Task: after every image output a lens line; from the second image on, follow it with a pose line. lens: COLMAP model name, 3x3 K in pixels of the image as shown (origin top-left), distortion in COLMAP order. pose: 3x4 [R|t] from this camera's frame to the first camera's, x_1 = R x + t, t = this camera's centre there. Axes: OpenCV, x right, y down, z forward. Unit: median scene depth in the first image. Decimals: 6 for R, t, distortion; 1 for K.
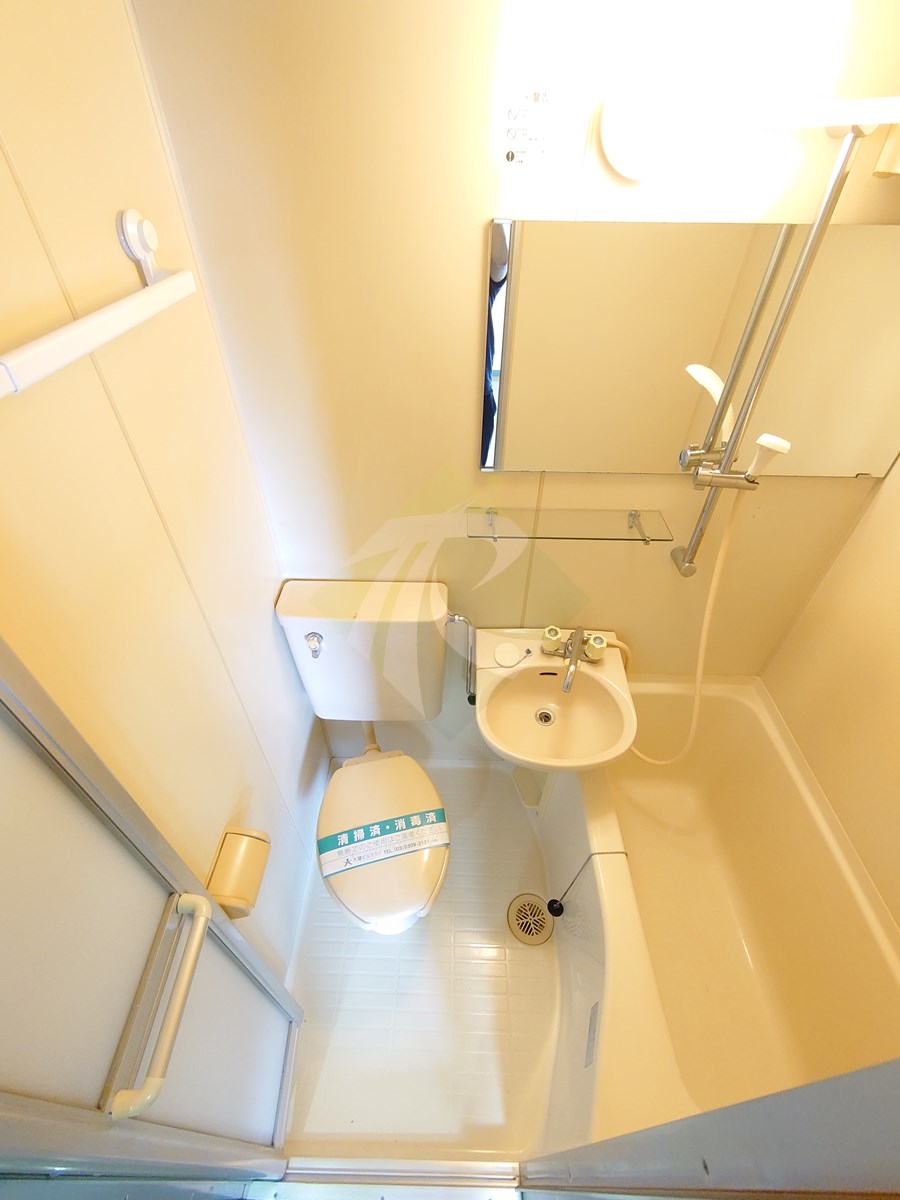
lens RADIAL K [[518.6, 0, 446.6], [0, 518.6, 597.8], [0, 0, 1]] dist [0.001672, -0.000930]
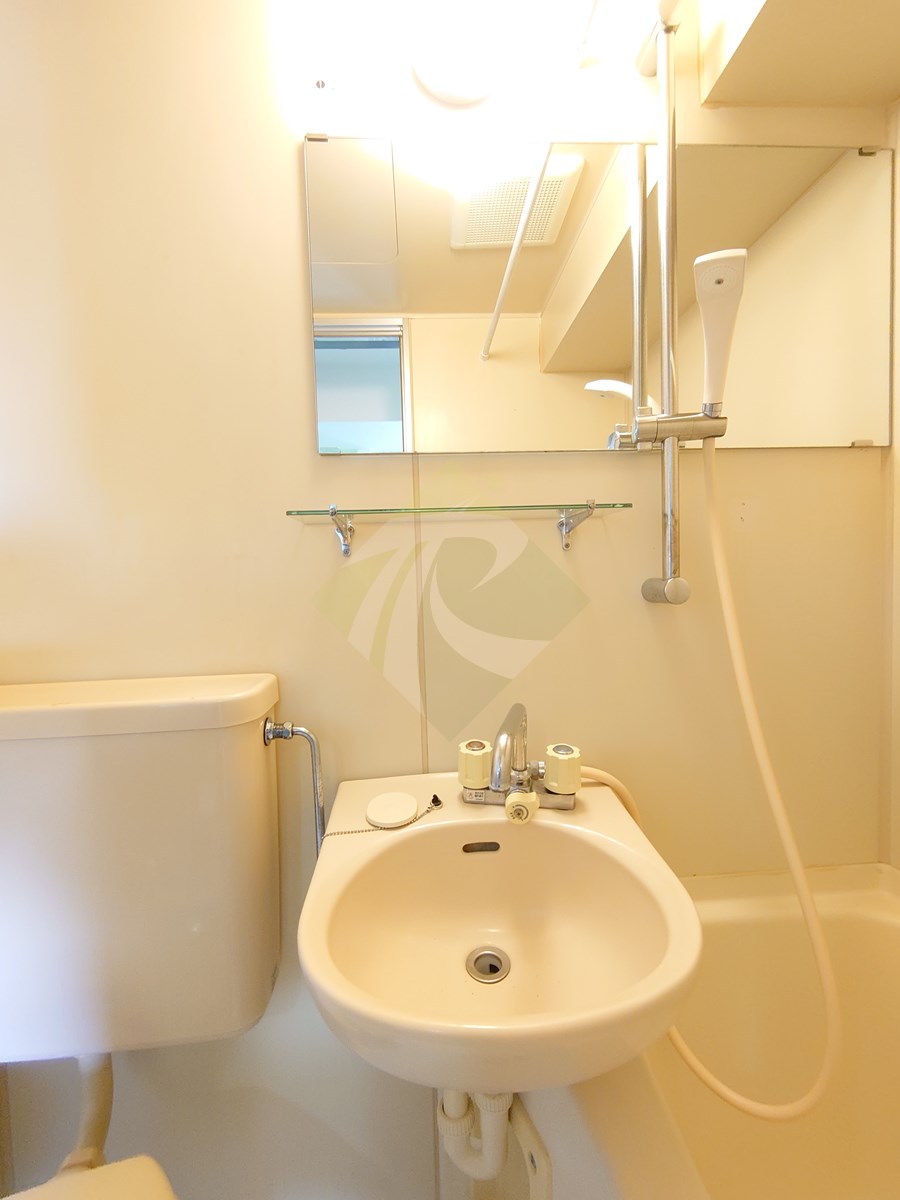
lens RADIAL K [[518.6, 0, 451.1], [0, 518.6, 599.5], [0, 0, 1]] dist [0.001672, -0.000930]
pose [[0.995427, -0.039762, 0.086860, 0.140940], [0.085543, 0.775742, -0.625225, 0.275670], [-0.042521, 0.629796, 0.775596, 0.503052]]
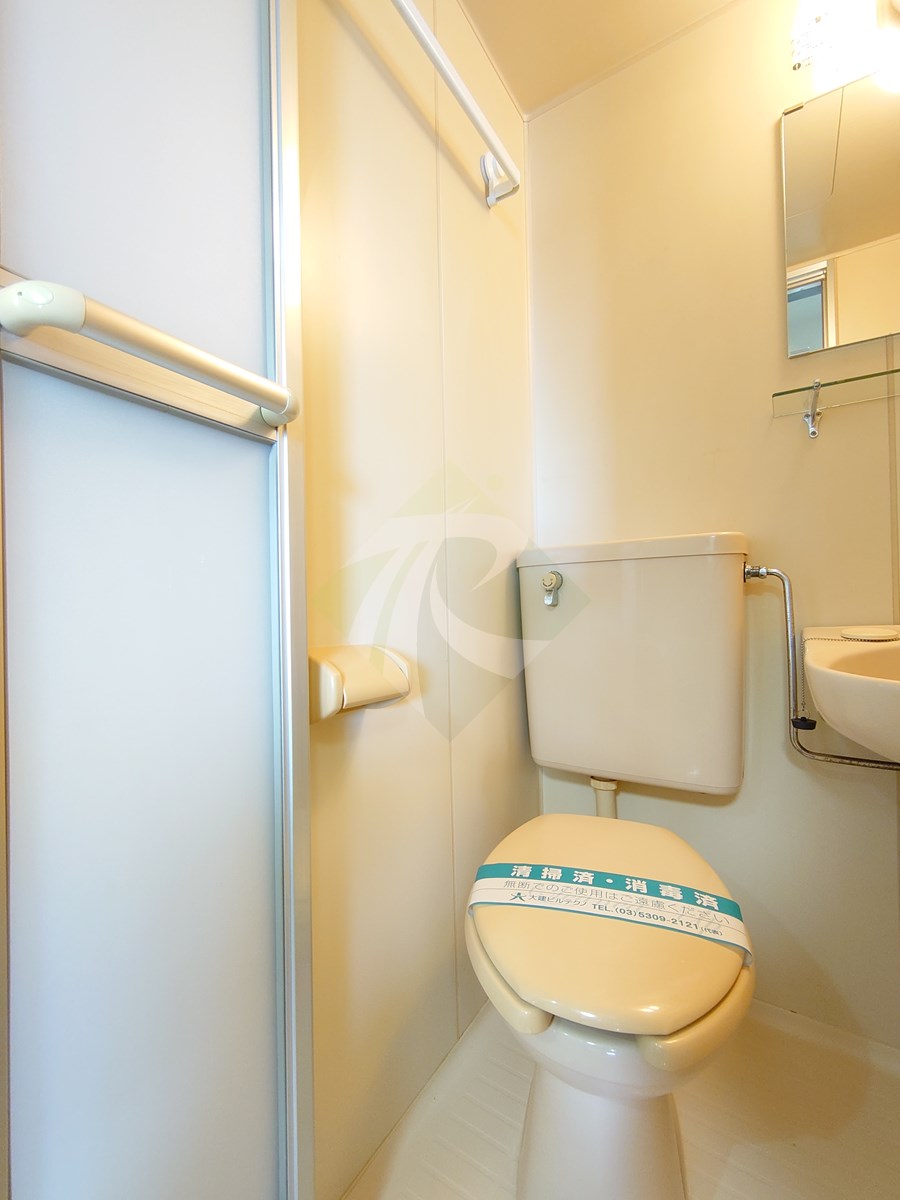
lens RADIAL K [[518.6, 0, 449.8], [0, 518.6, 600.5], [0, 0, 1]] dist [0.001672, -0.000930]
pose [[0.851105, -0.023180, -0.524484, 0.025140], [-0.332269, 0.749696, -0.572322, 0.578058], [0.406470, 0.661376, 0.630368, 0.438404]]
